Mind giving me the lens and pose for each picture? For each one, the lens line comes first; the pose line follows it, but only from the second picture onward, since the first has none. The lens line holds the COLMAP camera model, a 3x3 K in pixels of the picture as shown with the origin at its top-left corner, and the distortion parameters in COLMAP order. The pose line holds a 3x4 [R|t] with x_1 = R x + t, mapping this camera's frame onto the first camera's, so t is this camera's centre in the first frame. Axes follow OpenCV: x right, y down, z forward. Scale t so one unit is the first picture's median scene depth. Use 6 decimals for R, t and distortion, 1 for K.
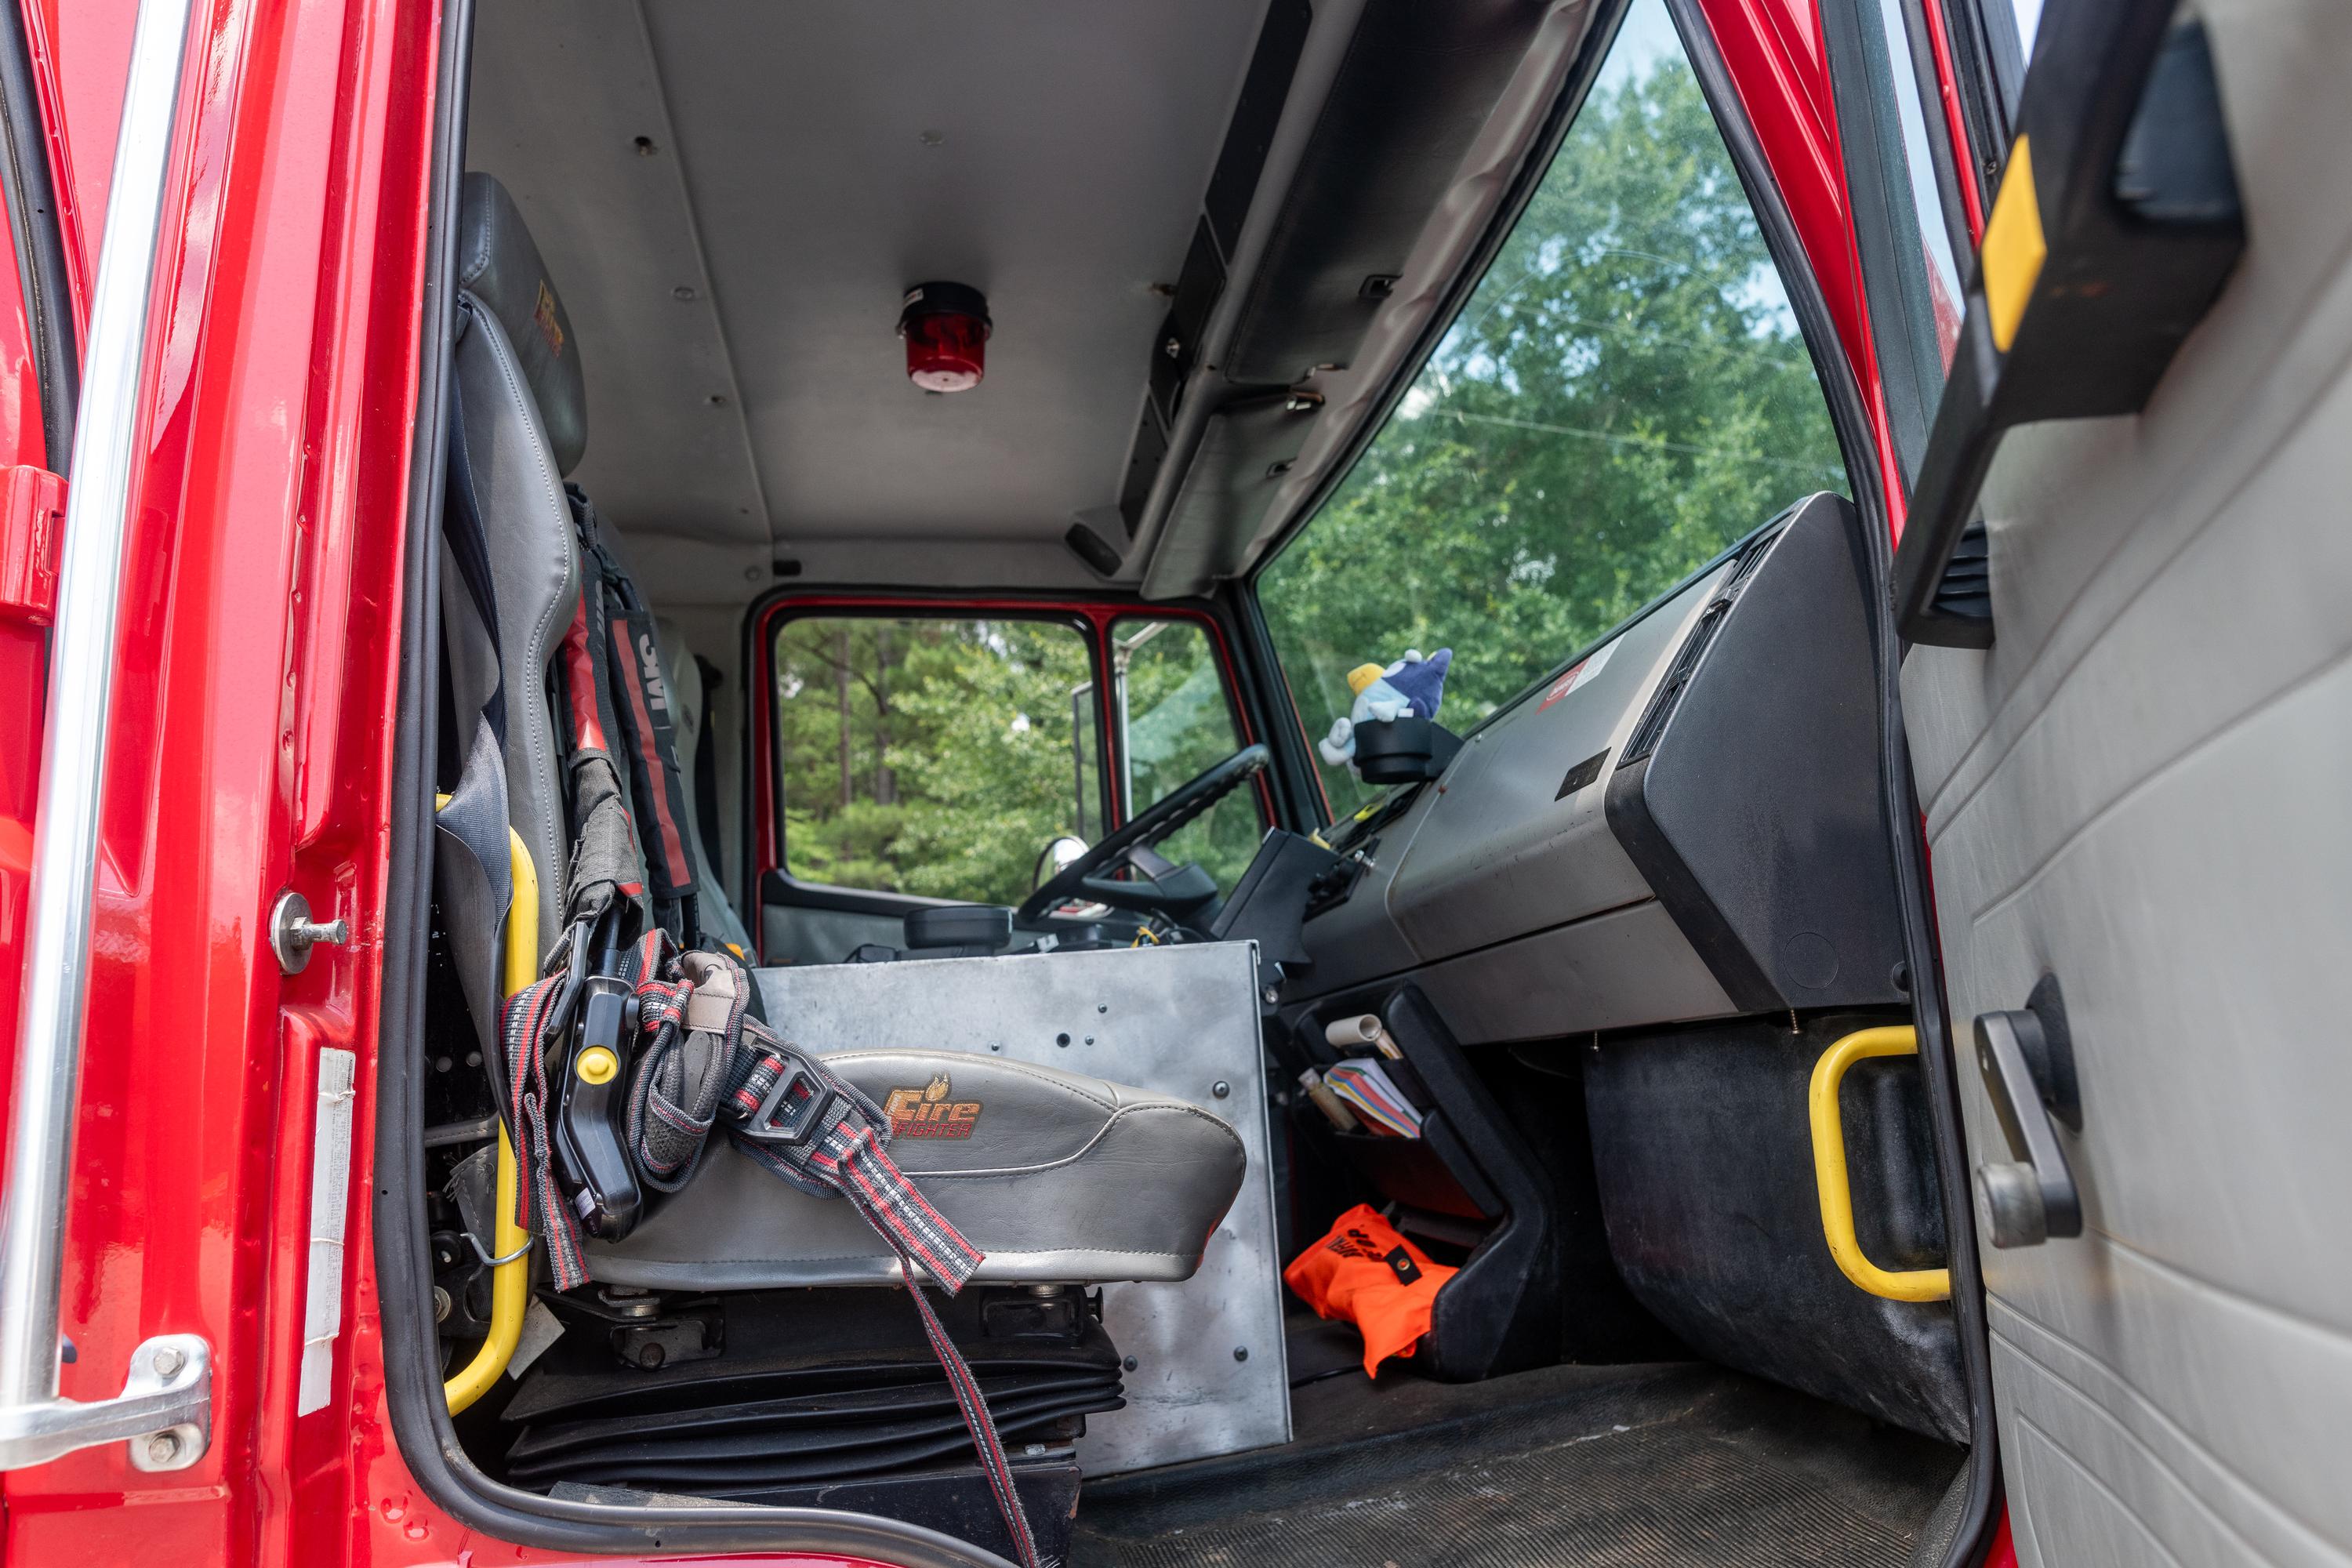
lens RADIAL K [[1606.0, 0, 1171.2], [0, 1606.0, 791.7], [0, 0, 1]] dist [0.000467, -0.003826]
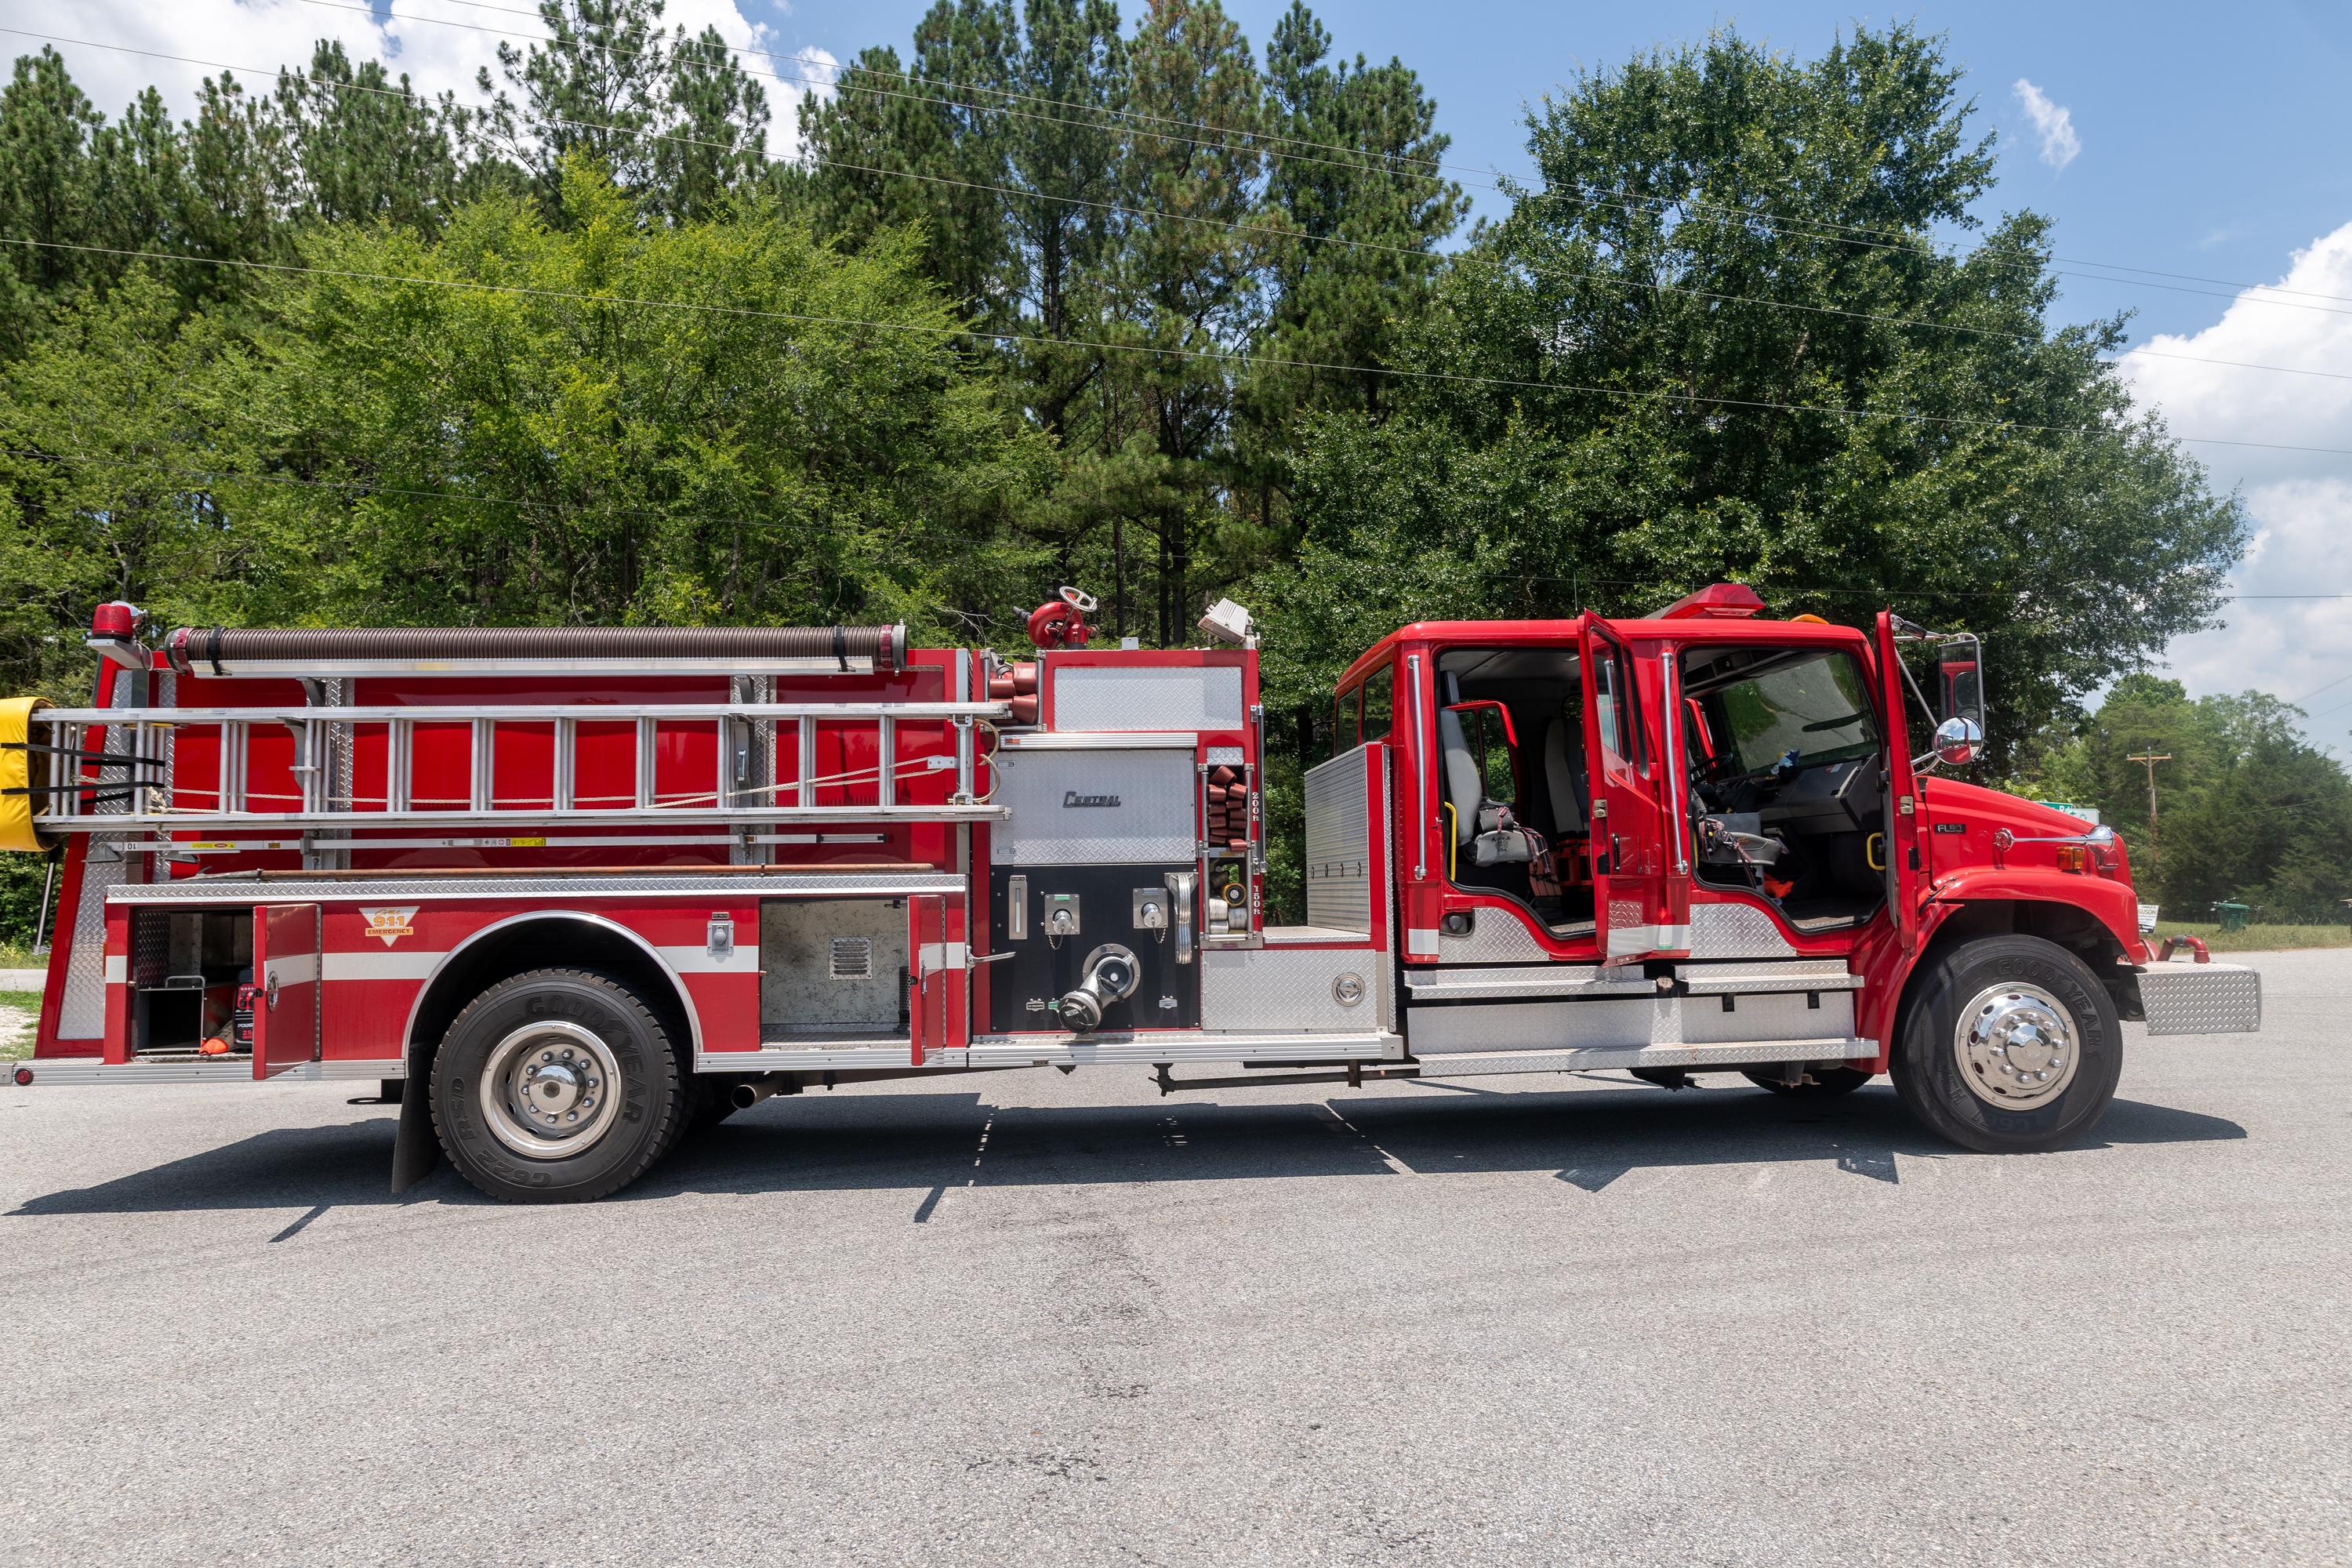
lens RADIAL K [[1479.8, 0, 1227.2], [0, 1479.8, 821.0], [0, 0, 1]] dist [-0.002084, -0.001144]
pose [[0.996705, 0.021598, -0.078184, -1.196967], [-0.010065, 0.989381, 0.144998, -0.514590], [0.080485, -0.143733, 0.986338, -3.547532]]
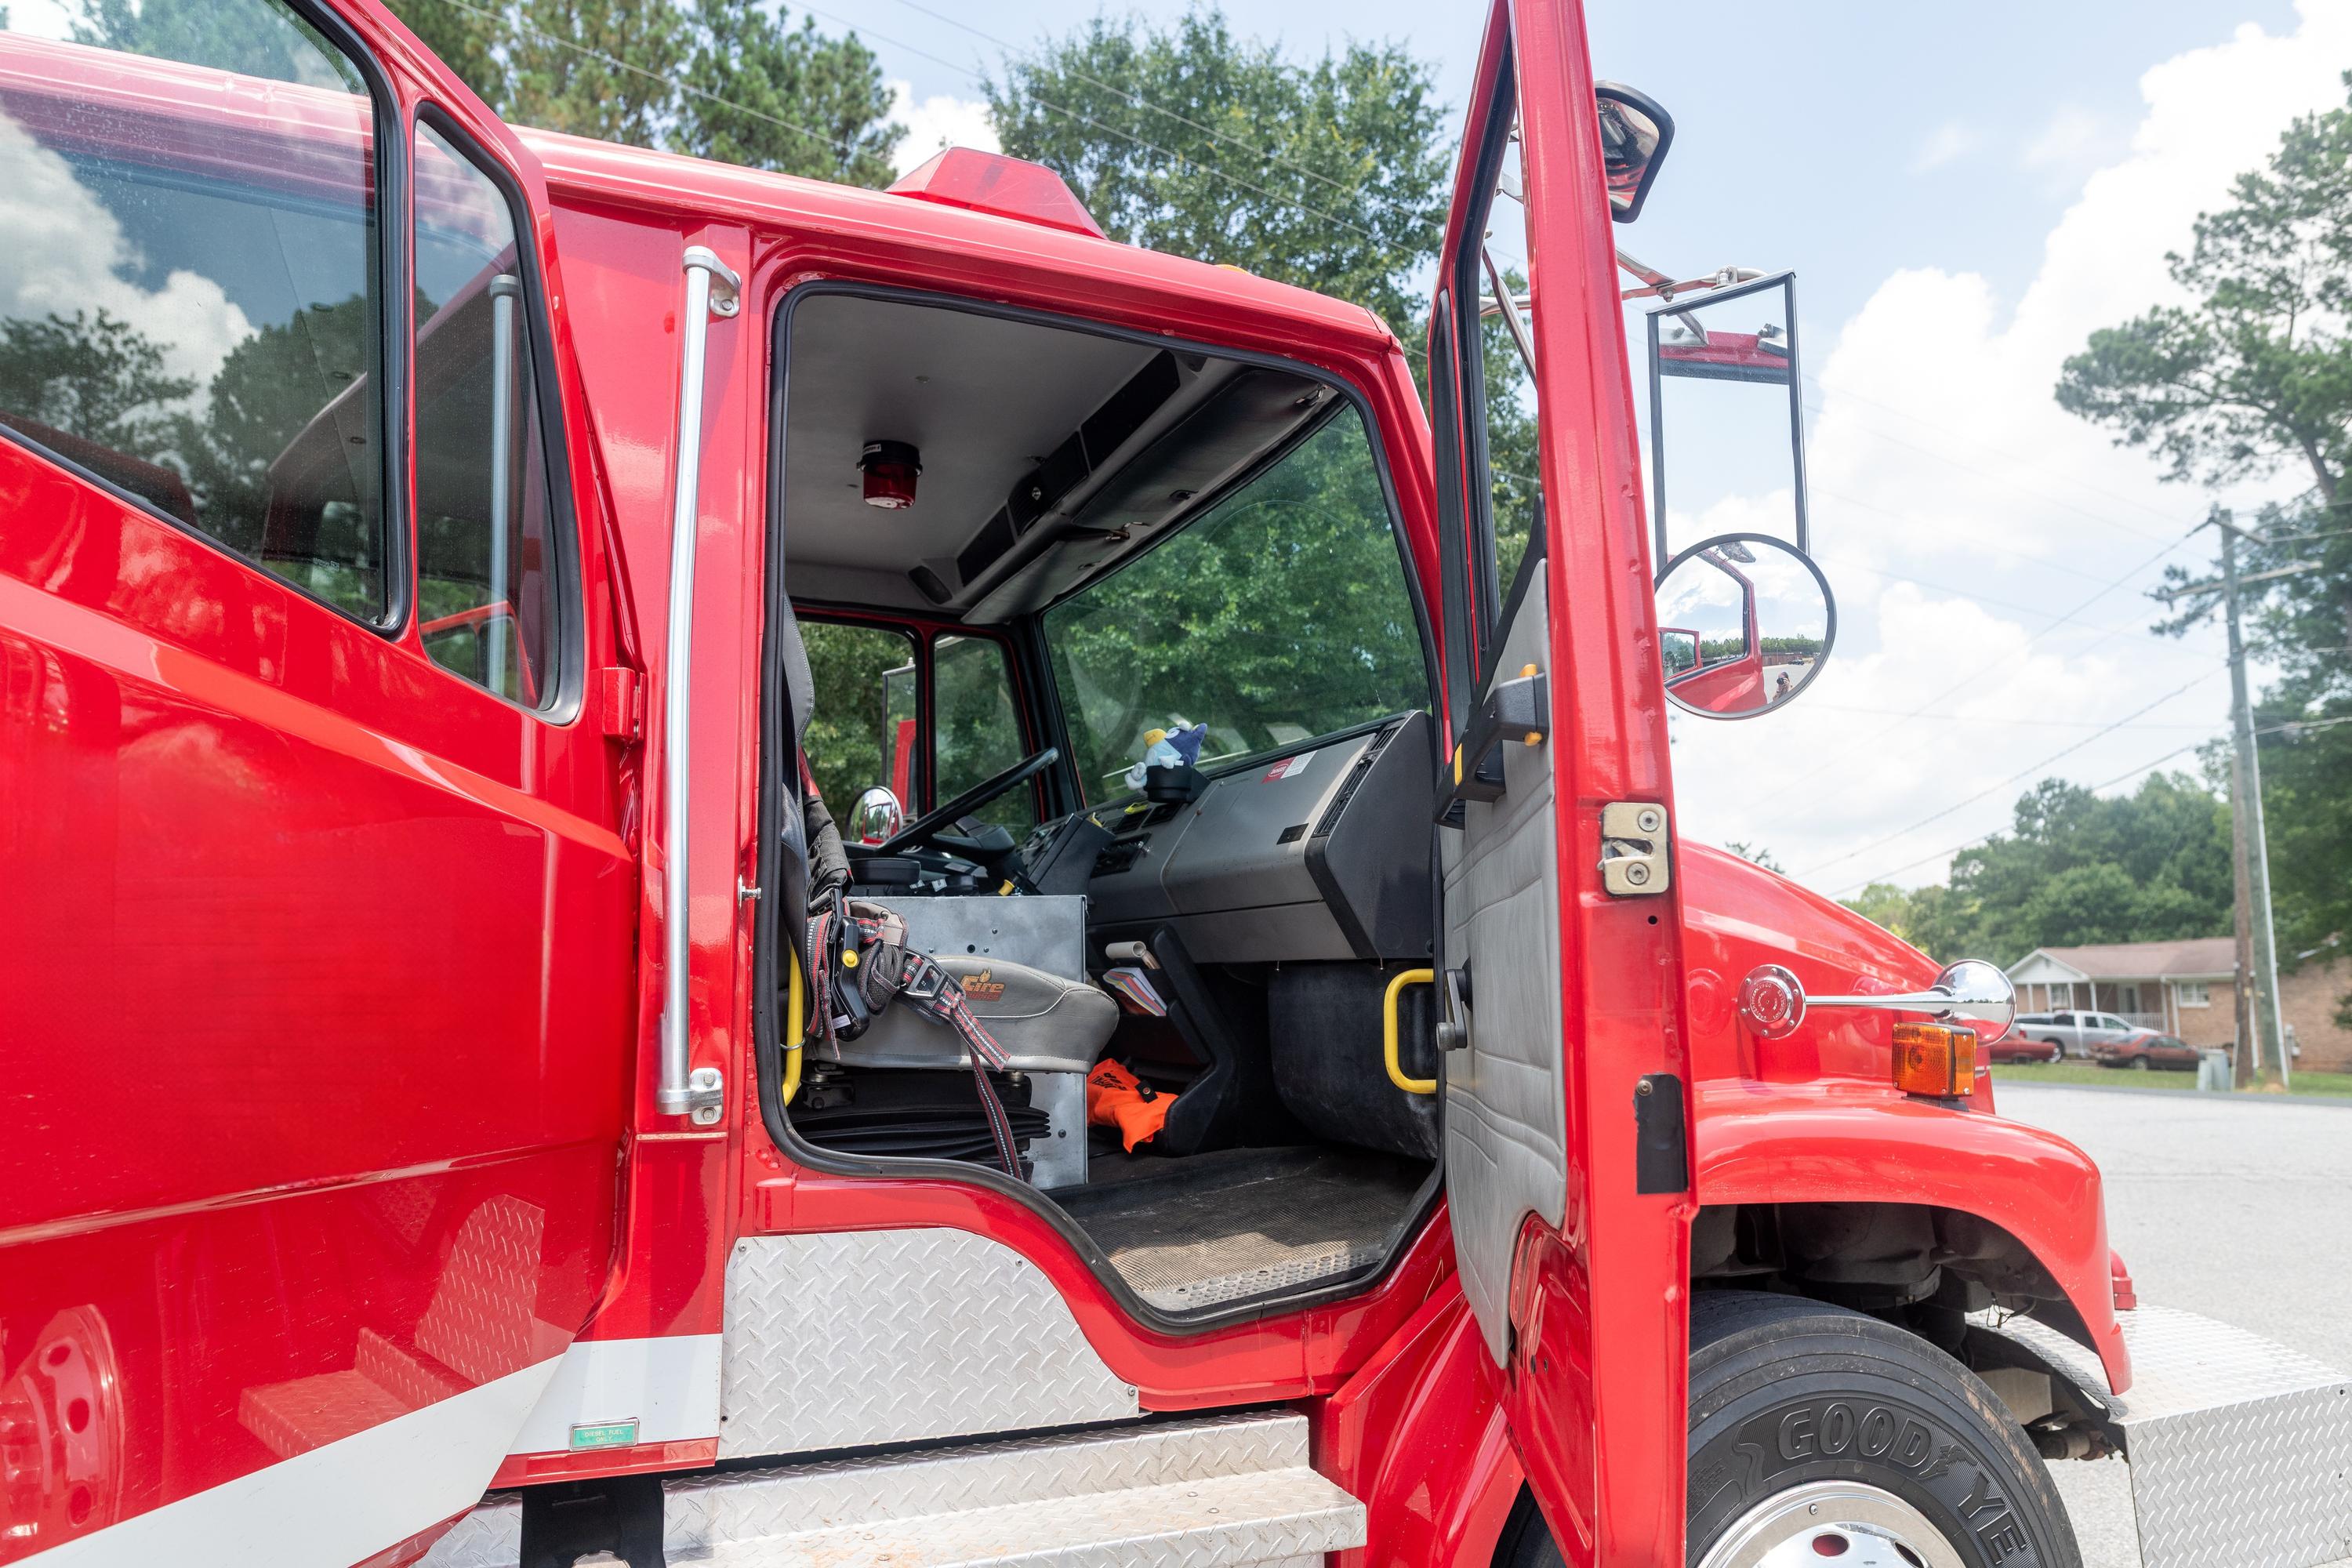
lens RADIAL K [[1528.4, 0, 1178.0], [0, 1528.4, 831.7], [0, 0, 1]] dist [0.062973, -0.000017]
pose [[0.971166, 0.069619, 0.228011, -0.216664], [-0.088232, 0.993460, 0.072470, -0.096231], [-0.221475, -0.090498, 0.970958, -0.556125]]
